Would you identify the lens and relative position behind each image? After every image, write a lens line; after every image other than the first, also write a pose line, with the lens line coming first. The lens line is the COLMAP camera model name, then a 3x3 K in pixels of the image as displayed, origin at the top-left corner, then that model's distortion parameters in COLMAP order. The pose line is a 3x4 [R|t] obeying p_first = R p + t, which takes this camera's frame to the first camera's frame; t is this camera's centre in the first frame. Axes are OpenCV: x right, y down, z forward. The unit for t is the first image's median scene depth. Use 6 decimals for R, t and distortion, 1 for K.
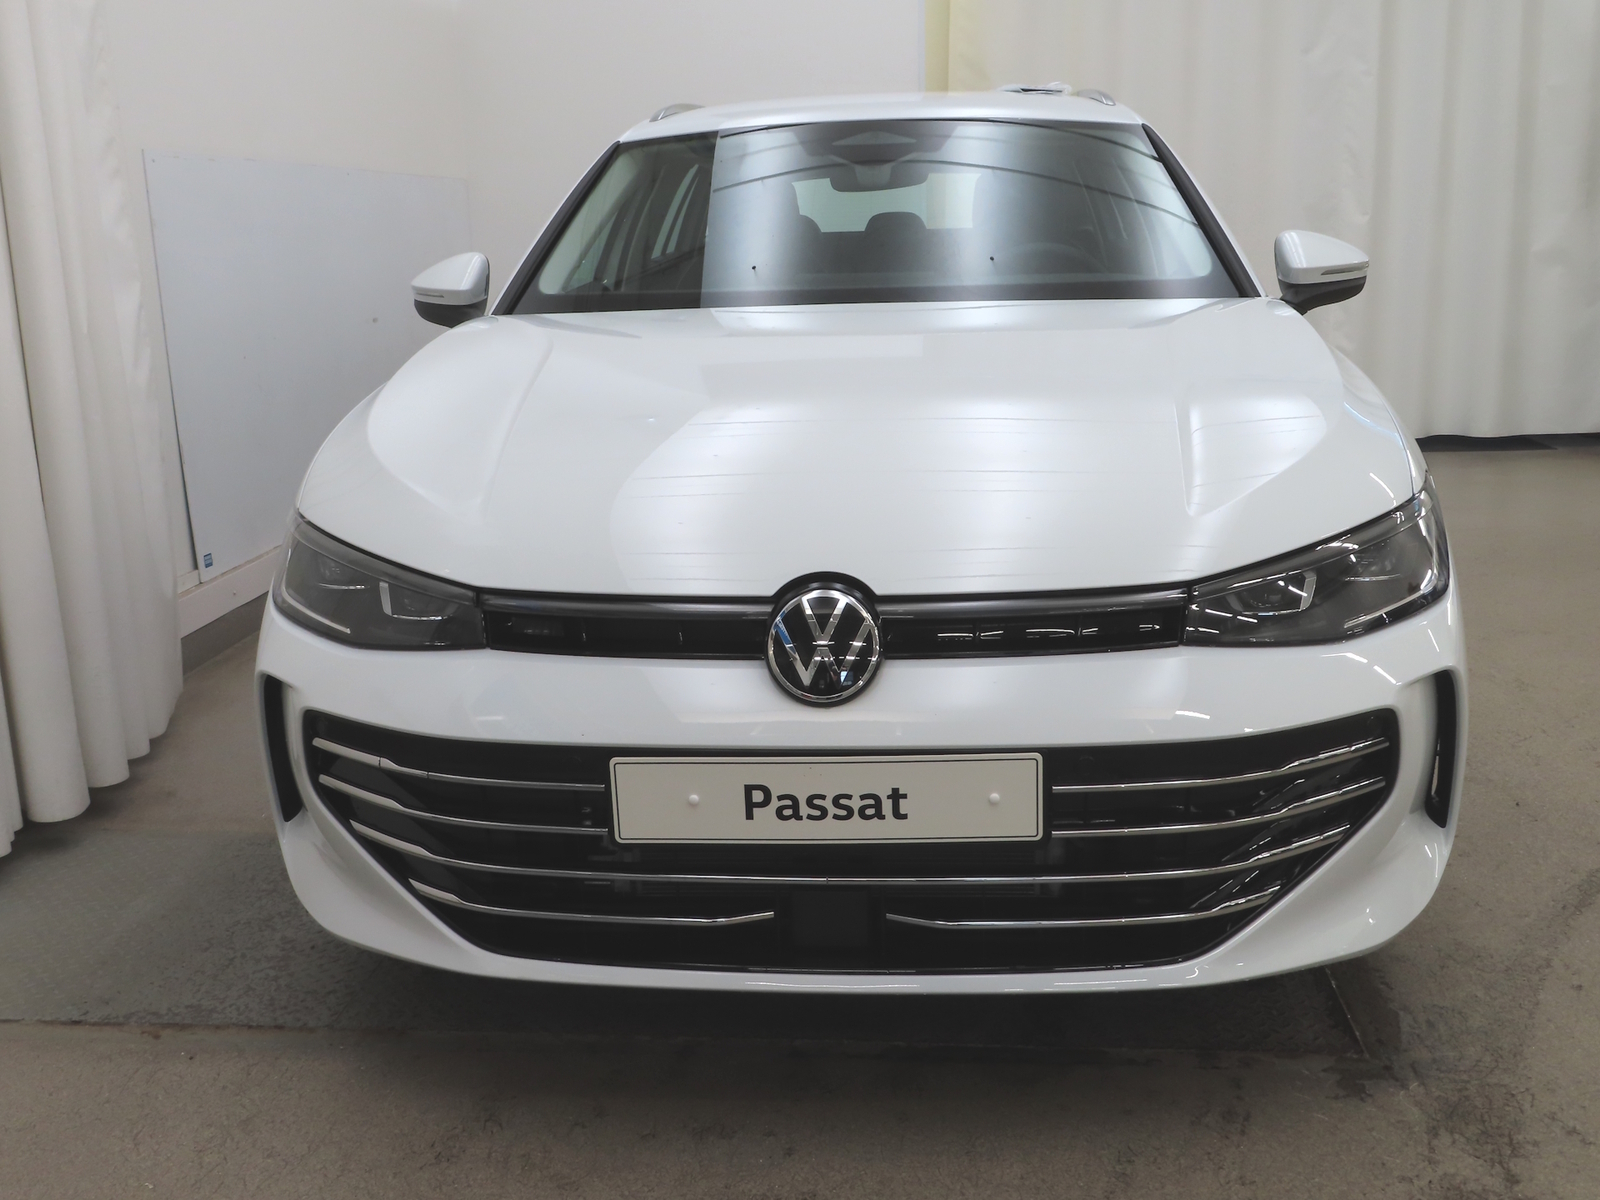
lens RADIAL K [[1580.8, 0, 800.0], [0, 1580.8, 600.0], [0, 0, 1]] dist [-0.004187, 0.008504]
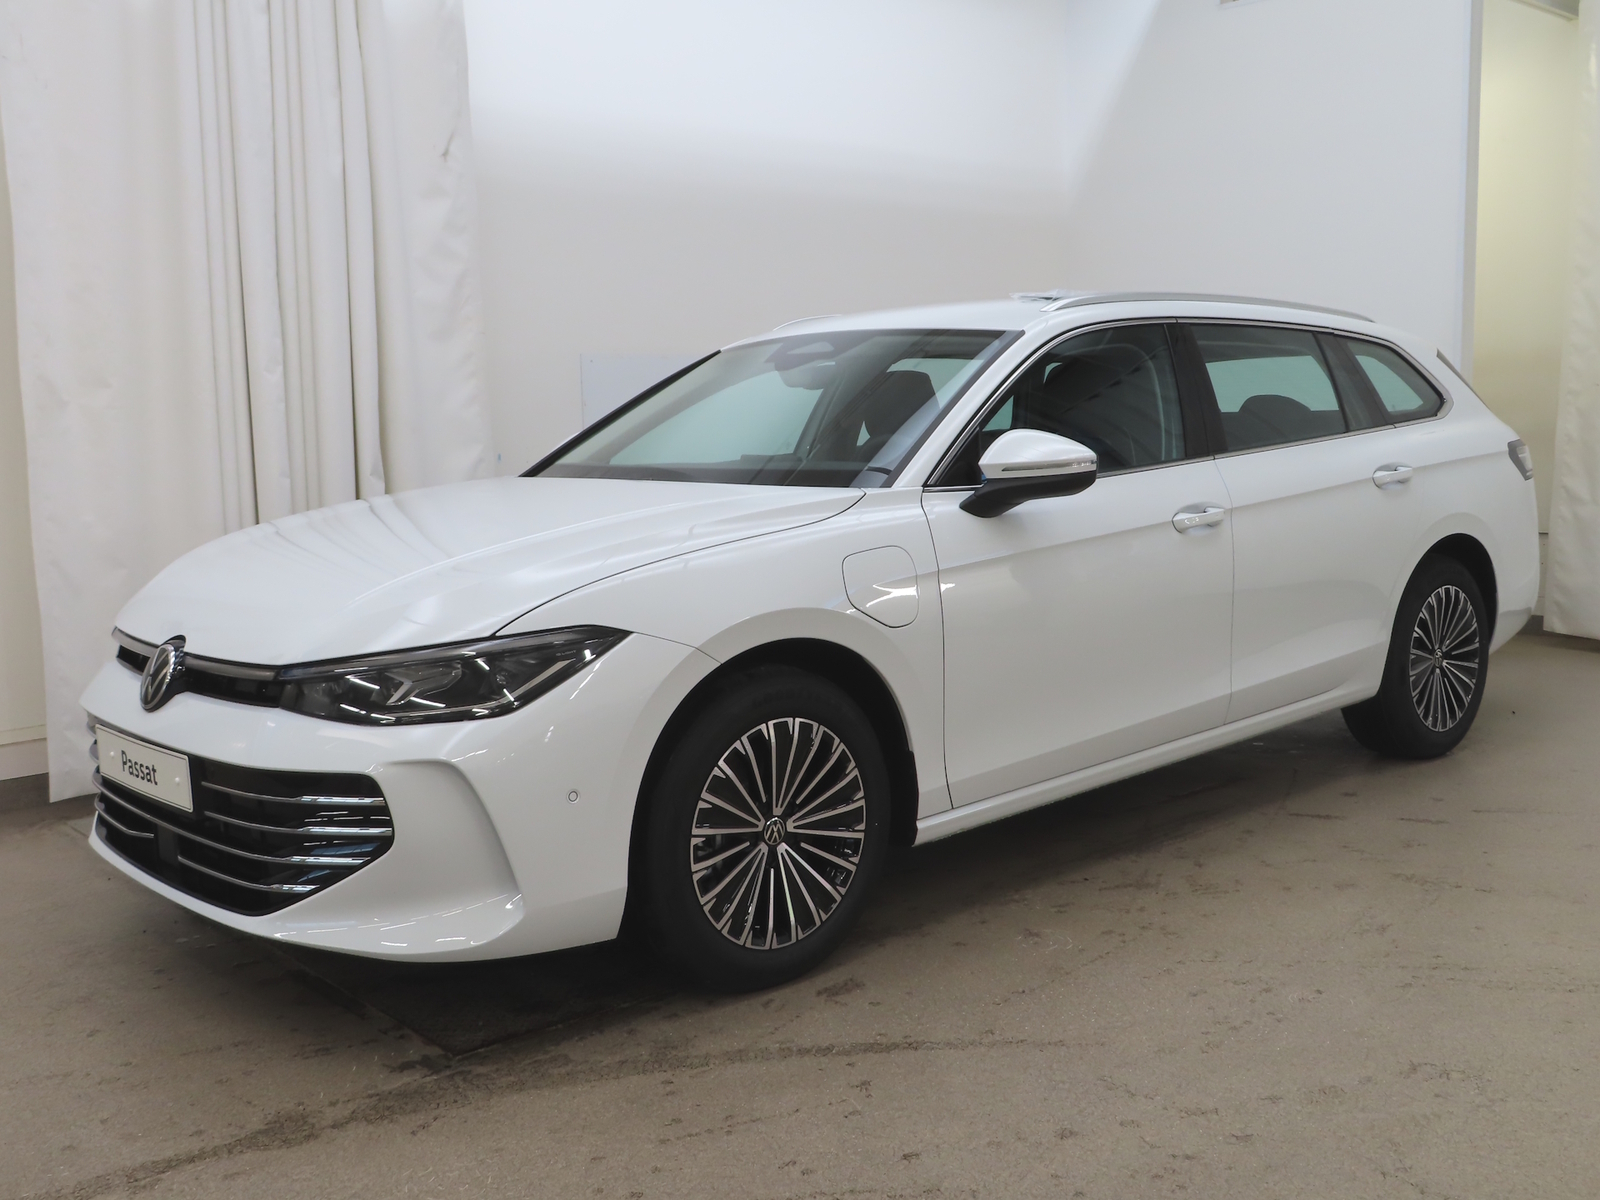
lens RADIAL K [[1580.8, 0, 800.0], [0, 1580.8, 600.0], [0, 0, 1]] dist [-0.004187, 0.008504]
pose [[0.729007, 0.094232, -0.677990, 1.502587], [-0.155262, 0.987427, -0.029706, -0.098725], [0.666666, 0.126922, 0.734471, 0.185741]]
